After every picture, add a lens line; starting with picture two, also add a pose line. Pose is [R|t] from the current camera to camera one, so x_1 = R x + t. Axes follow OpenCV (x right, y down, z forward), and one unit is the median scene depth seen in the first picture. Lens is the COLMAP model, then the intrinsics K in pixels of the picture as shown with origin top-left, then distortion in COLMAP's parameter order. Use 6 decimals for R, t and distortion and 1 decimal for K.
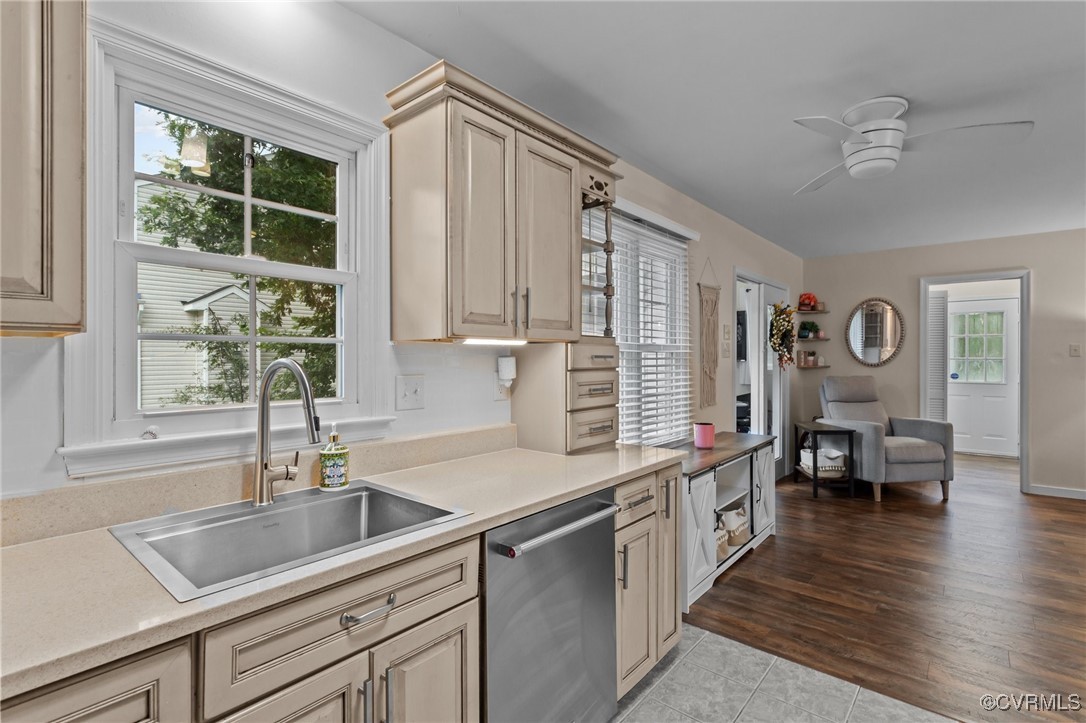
lens RADIAL K [[513.6, 0, 546.6], [0, 513.6, 359.1], [0, 0, 1]] dist [0.000084, 0.001236]
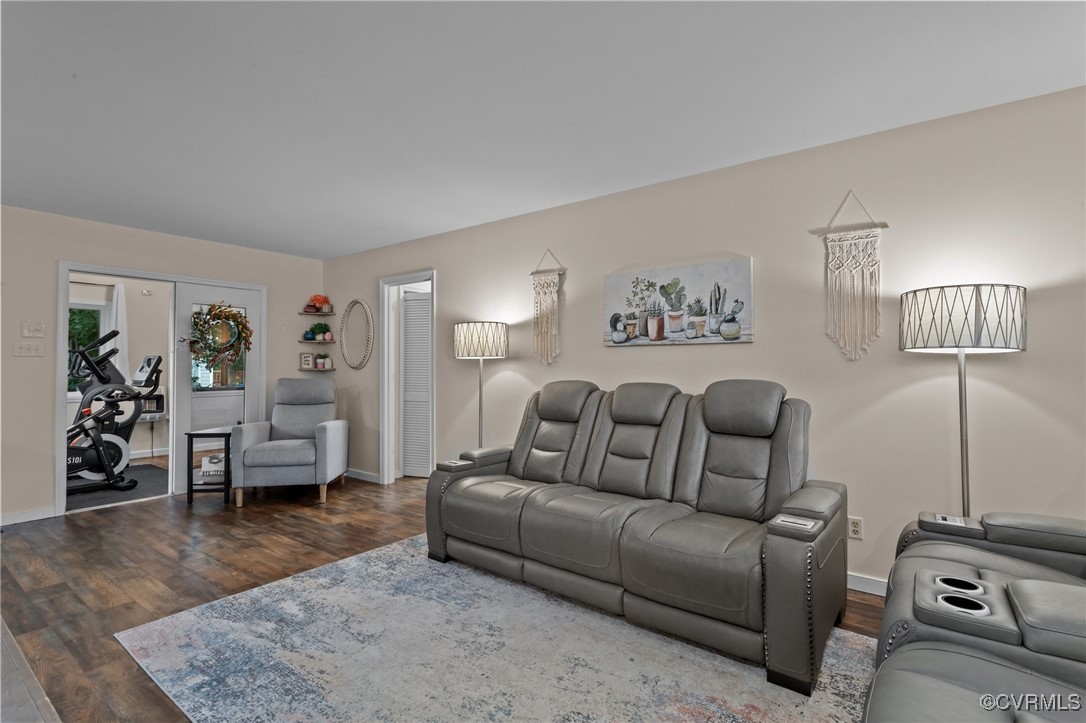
lens RADIAL K [[513.6, 0, 552.8], [0, 513.6, 356.5], [0, 0, 1]] dist [0.000084, 0.001236]
pose [[0.998391, 0.000989, 0.056695, 2.378854], [0.000294, 0.999744, -0.022616, 0.032328], [-0.056703, 0.022597, 0.998135, -0.010345]]
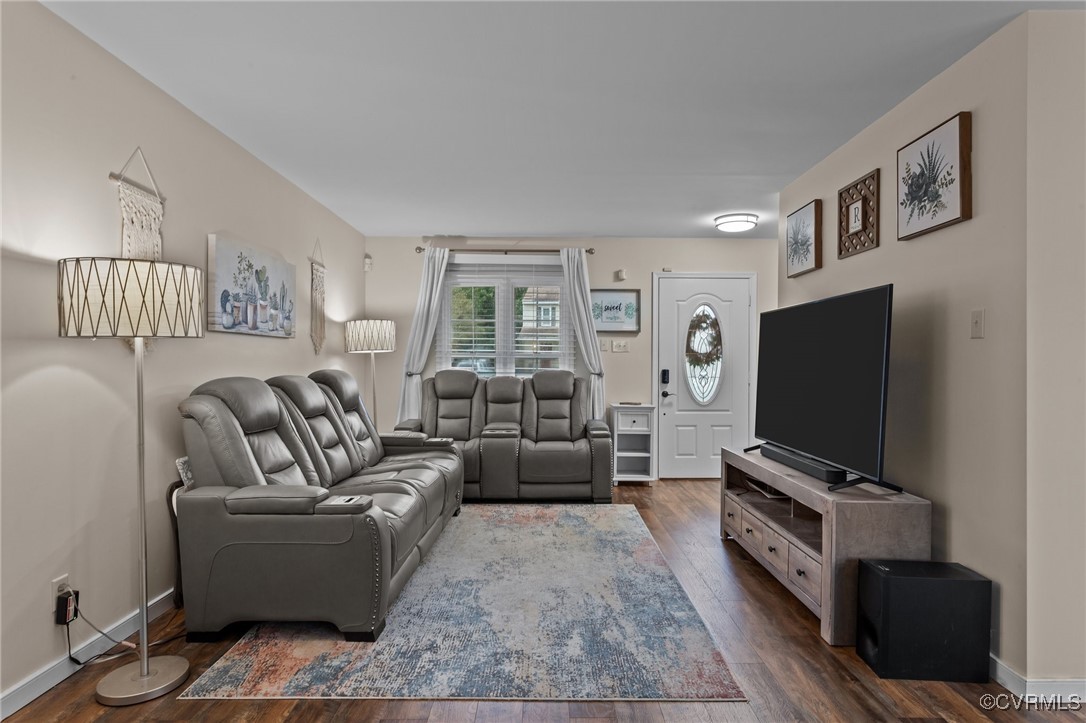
lens RADIAL K [[583.3, 0, 550.6], [0, 583.3, 363.2], [0, 0, 1]] dist [-0.000358, 0.003187]
pose [[-0.649335, -0.003398, 0.760495, 1.077273], [-0.000101, 0.999990, 0.004382, 0.032480], [-0.760502, 0.002769, -0.649329, 1.897528]]
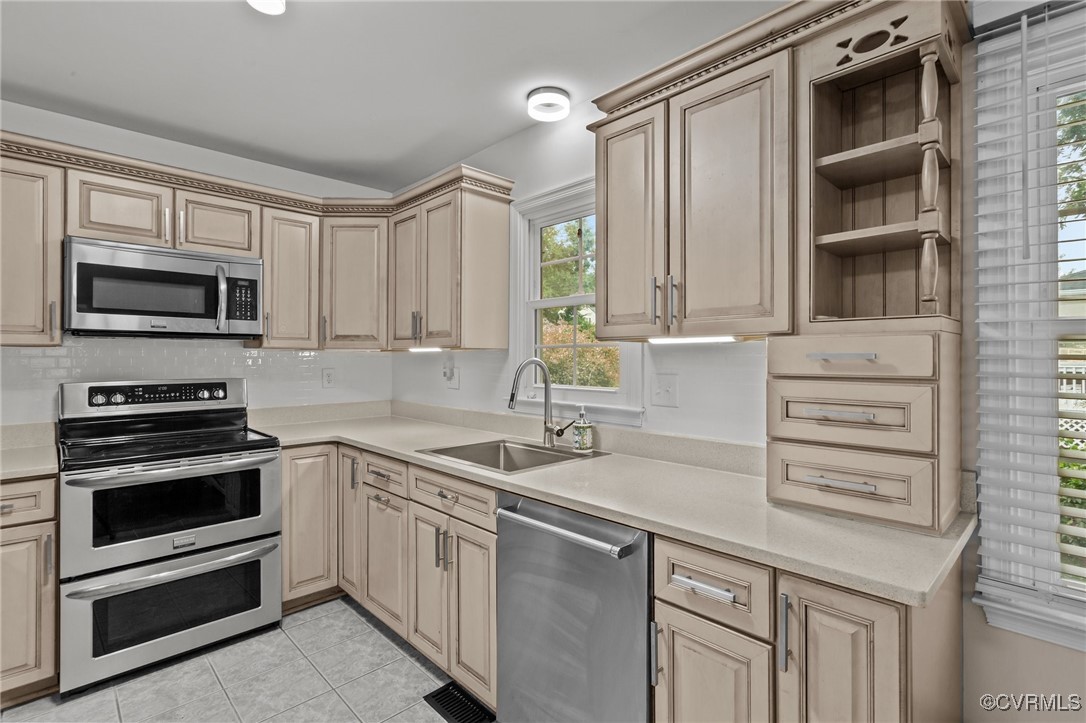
lens RADIAL K [[513.6, 0, 549.6], [0, 513.6, 355.6], [0, 0, 1]] dist [0.000084, 0.001236]
pose [[-0.100169, -0.001959, -0.994969, 0.685319], [-0.000441, 0.999998, -0.001924, -0.004140], [0.994970, 0.000246, -0.100170, 0.726651]]
